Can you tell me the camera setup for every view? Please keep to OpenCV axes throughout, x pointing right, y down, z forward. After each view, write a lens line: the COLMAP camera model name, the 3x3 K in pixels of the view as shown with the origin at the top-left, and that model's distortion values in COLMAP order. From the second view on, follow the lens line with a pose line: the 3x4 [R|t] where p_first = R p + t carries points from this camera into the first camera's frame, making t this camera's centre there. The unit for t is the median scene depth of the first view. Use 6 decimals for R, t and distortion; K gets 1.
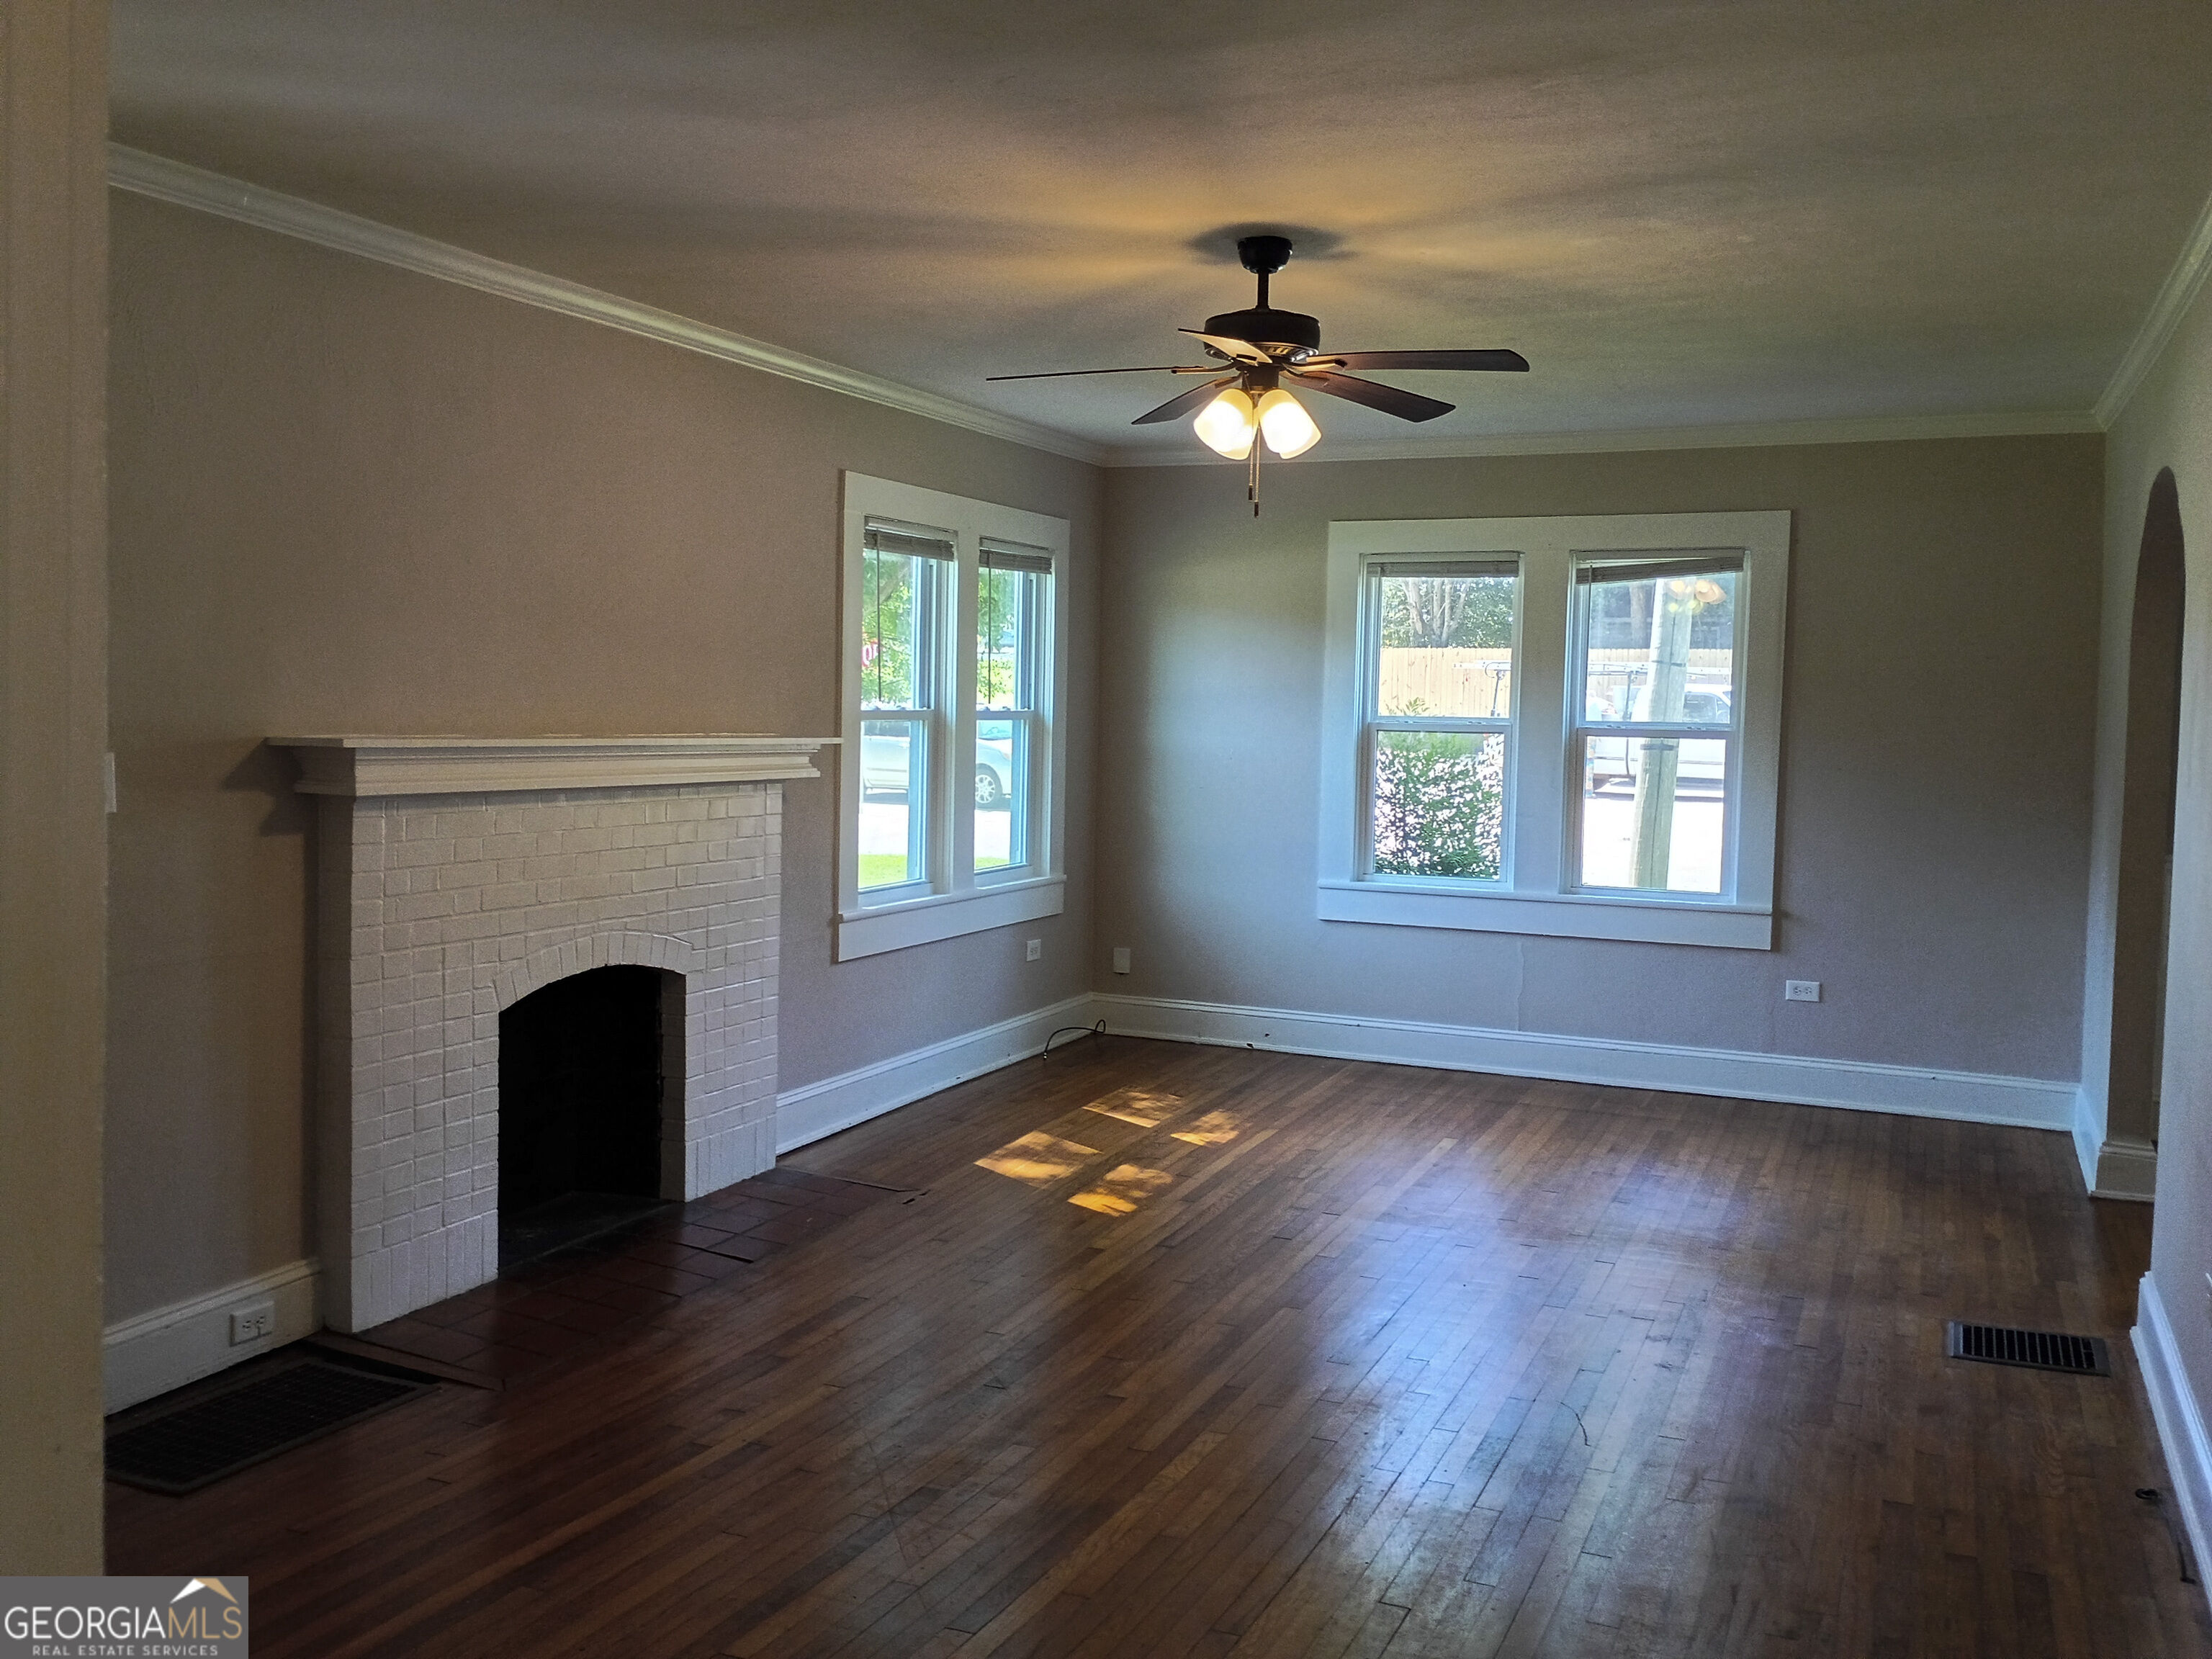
lens RADIAL K [[1904.5, 0, 1106.0], [0, 1904.5, 829.5], [0, 0, 1]] dist [0.040313, 0.002833]
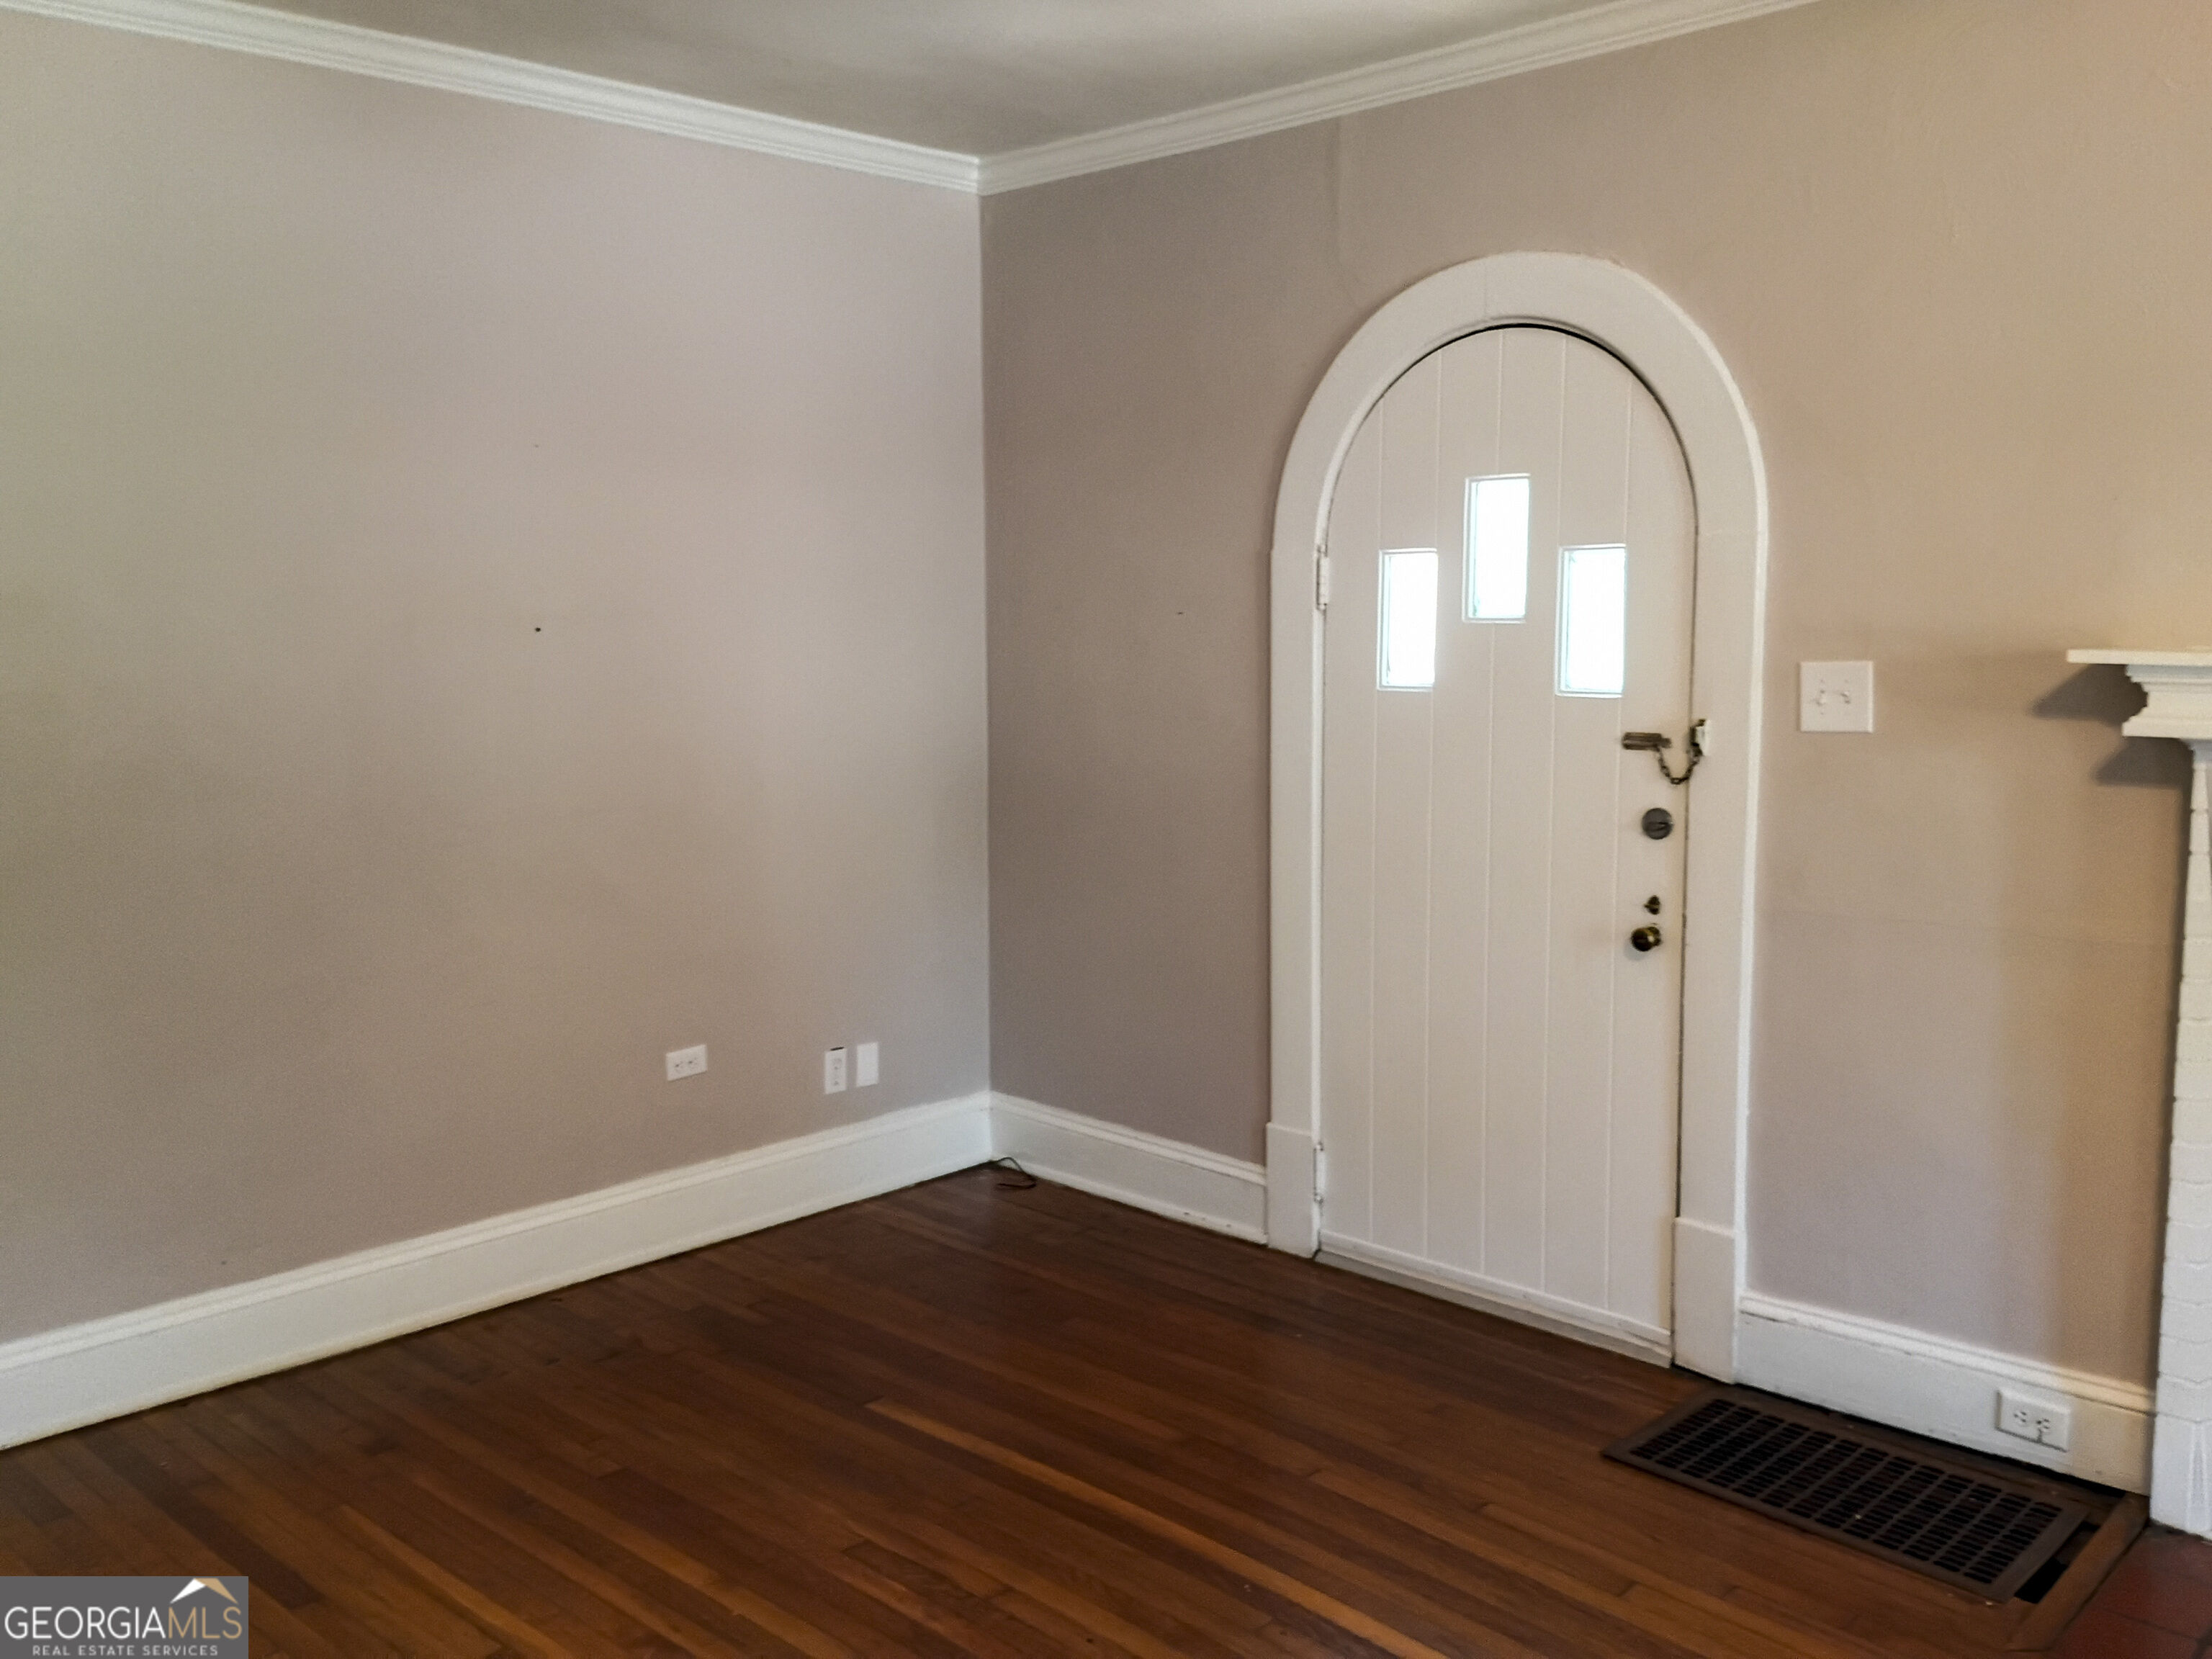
lens RADIAL K [[1904.5, 0, 1106.0], [0, 1904.5, 829.5], [0, 0, 1]] dist [0.040313, 0.002833]
pose [[-0.352442, 0.101078, -0.930359, 0.378533], [-0.055127, 0.990181, 0.128461, -0.053120], [0.934208, 0.096563, -0.343410, 0.915027]]
